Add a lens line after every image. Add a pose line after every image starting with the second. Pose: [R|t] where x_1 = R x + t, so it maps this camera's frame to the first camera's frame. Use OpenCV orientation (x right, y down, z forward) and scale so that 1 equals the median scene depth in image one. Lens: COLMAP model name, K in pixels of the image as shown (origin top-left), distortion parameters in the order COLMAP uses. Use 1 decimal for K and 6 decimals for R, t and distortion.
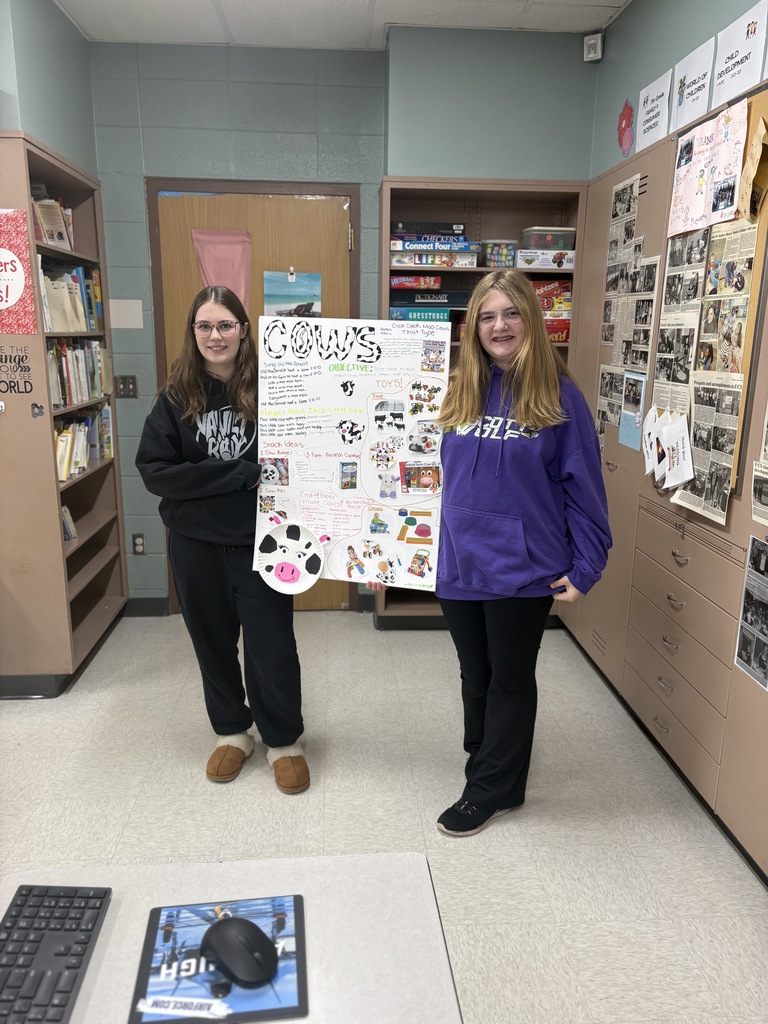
lens RADIAL K [[765.2, 0, 384.4], [0, 765.2, 521.0], [0, 0, 1]] dist [0.053893, -0.063504]
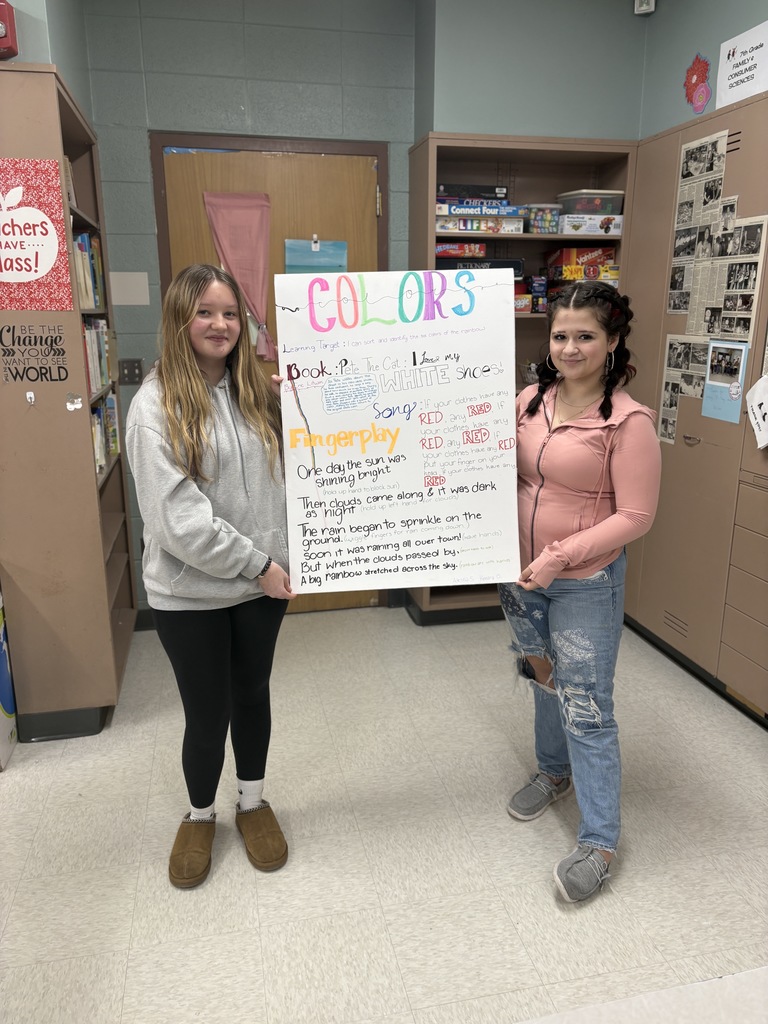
lens RADIAL K [[765.2, 0, 381.4], [0, 765.2, 515.2], [0, 0, 1]] dist [0.053893, -0.063504]
pose [[0.988820, -0.052227, 0.139670, -0.218998], [0.049987, 0.998560, 0.019497, -0.016337], [-0.140487, -0.012298, 0.990006, 0.103229]]
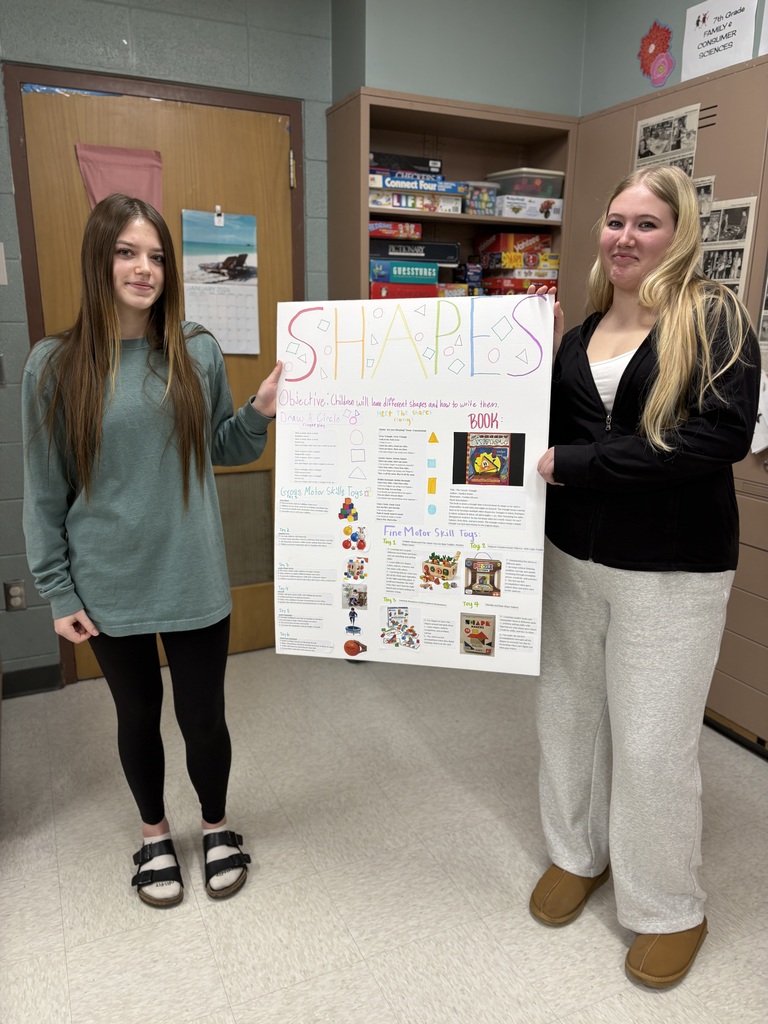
lens RADIAL K [[765.2, 0, 381.1], [0, 765.2, 516.4], [0, 0, 1]] dist [0.053893, -0.063504]
pose [[0.933895, -0.092416, 0.345399, -0.303984], [0.086938, 0.995720, 0.031353, -0.044040], [-0.346818, 0.000748, 0.937932, 0.280618]]
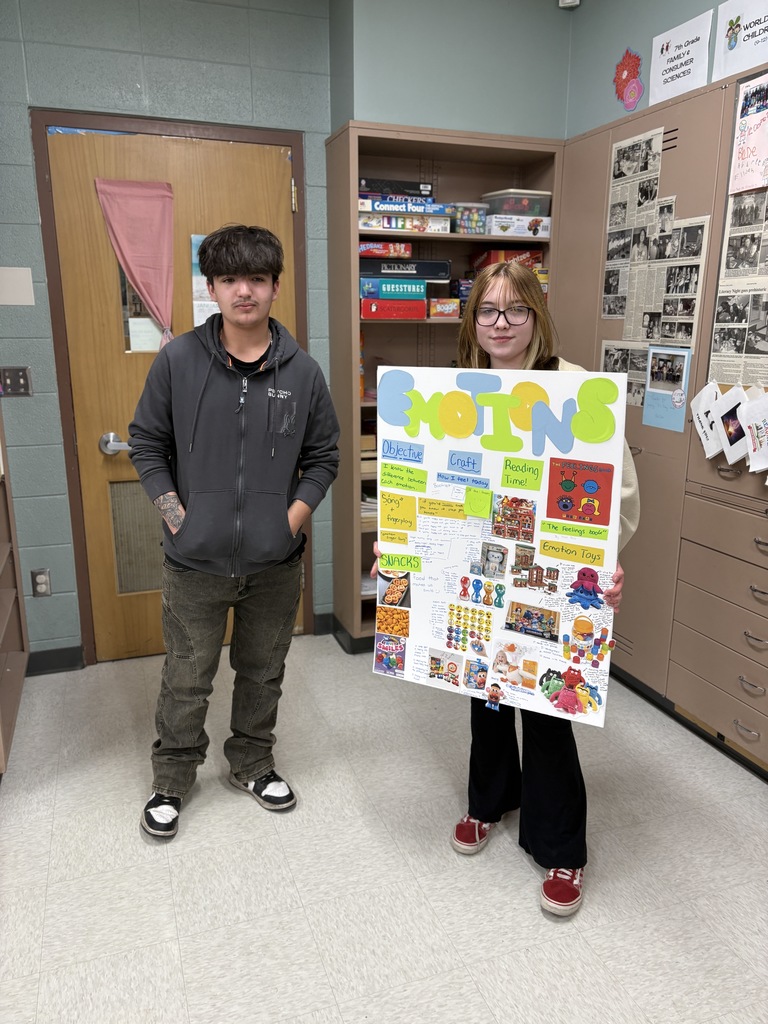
lens RADIAL K [[765.2, 0, 386.6], [0, 765.2, 516.5], [0, 0, 1]] dist [0.053893, -0.063504]
pose [[0.960521, -0.077351, 0.267237, -0.231791], [0.075836, 0.996992, 0.016004, -0.029053], [-0.267671, 0.004894, 0.963498, 0.189728]]
